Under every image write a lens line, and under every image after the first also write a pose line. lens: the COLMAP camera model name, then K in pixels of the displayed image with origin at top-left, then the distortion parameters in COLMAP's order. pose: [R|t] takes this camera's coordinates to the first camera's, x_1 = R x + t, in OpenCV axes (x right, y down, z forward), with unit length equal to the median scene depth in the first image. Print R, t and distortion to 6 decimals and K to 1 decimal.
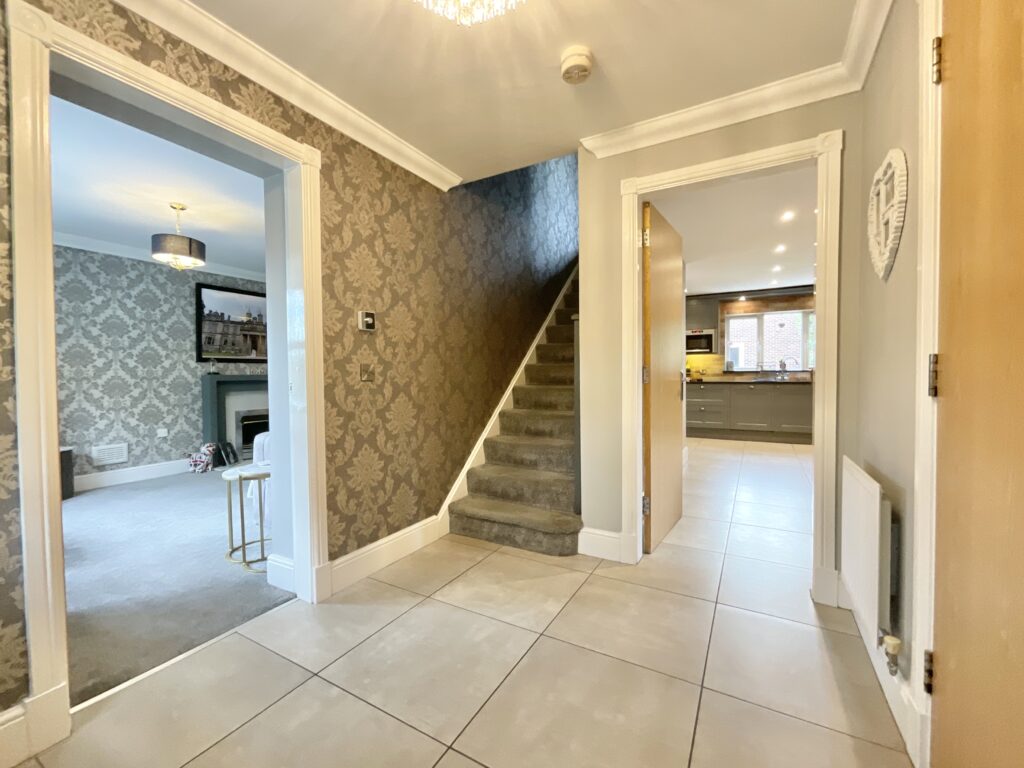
lens RADIAL K [[417.7, 0, 512.0], [0, 417.7, 384.0], [0, 0, 1]] dist [-0.000105, 0.000363]
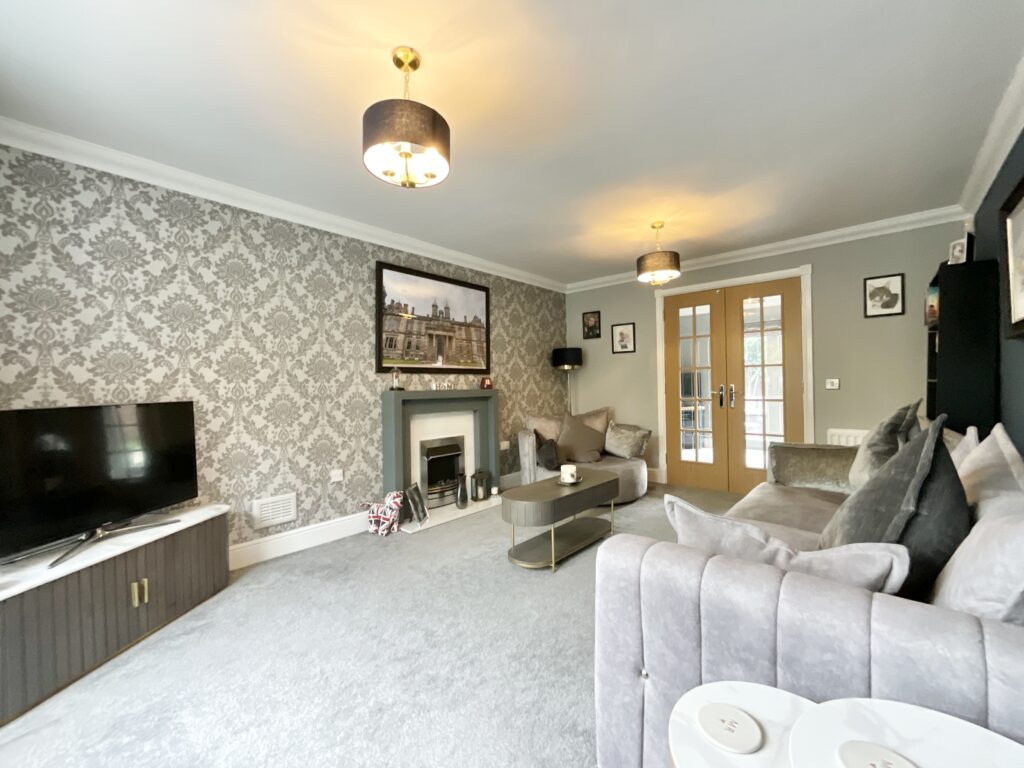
lens RADIAL K [[414.1, 0, 512.0], [0, 414.1, 384.0], [0, 0, 1]] dist [-0.014897, -0.000064]
pose [[0.973298, -0.013972, -0.229121, -0.376156], [0.007674, 0.999568, -0.028355, -0.012678], [0.229418, 0.025840, 0.972985, 0.377577]]
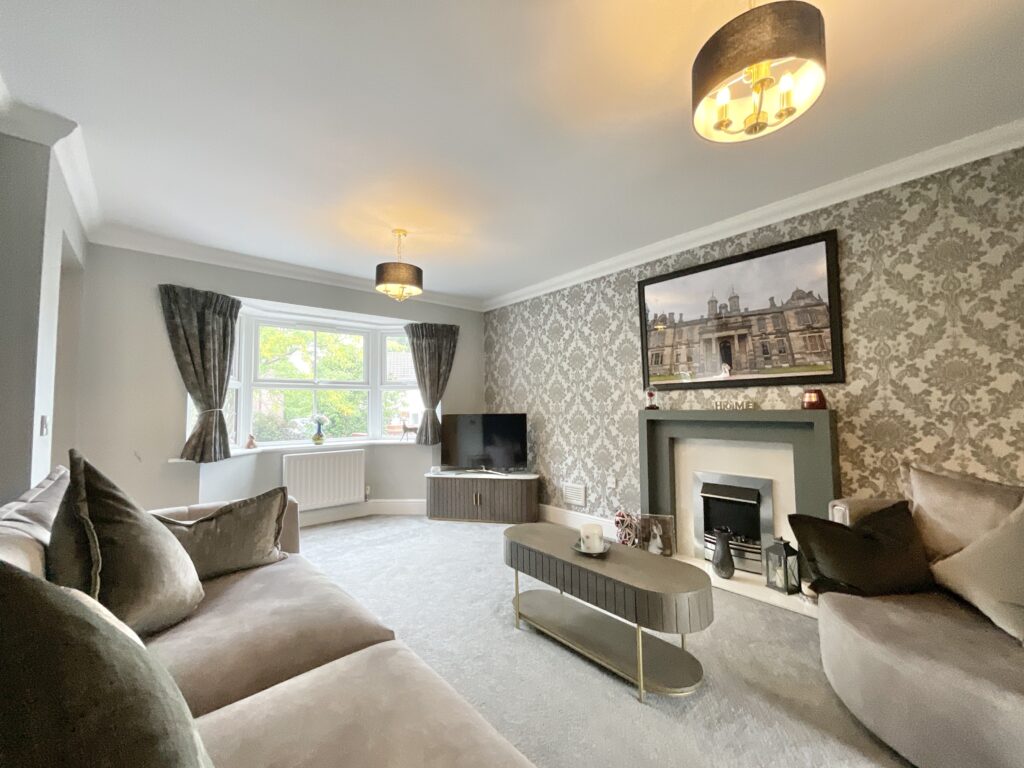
lens RADIAL K [[417.7, 0, 512.0], [0, 417.7, 384.0], [0, 0, 1]] dist [-0.000105, 0.000363]
pose [[-0.357614, -0.046730, -0.932700, -0.014857], [-0.011905, 0.998894, -0.045482, -0.030900], [0.933794, -0.005161, -0.357775, 1.054831]]
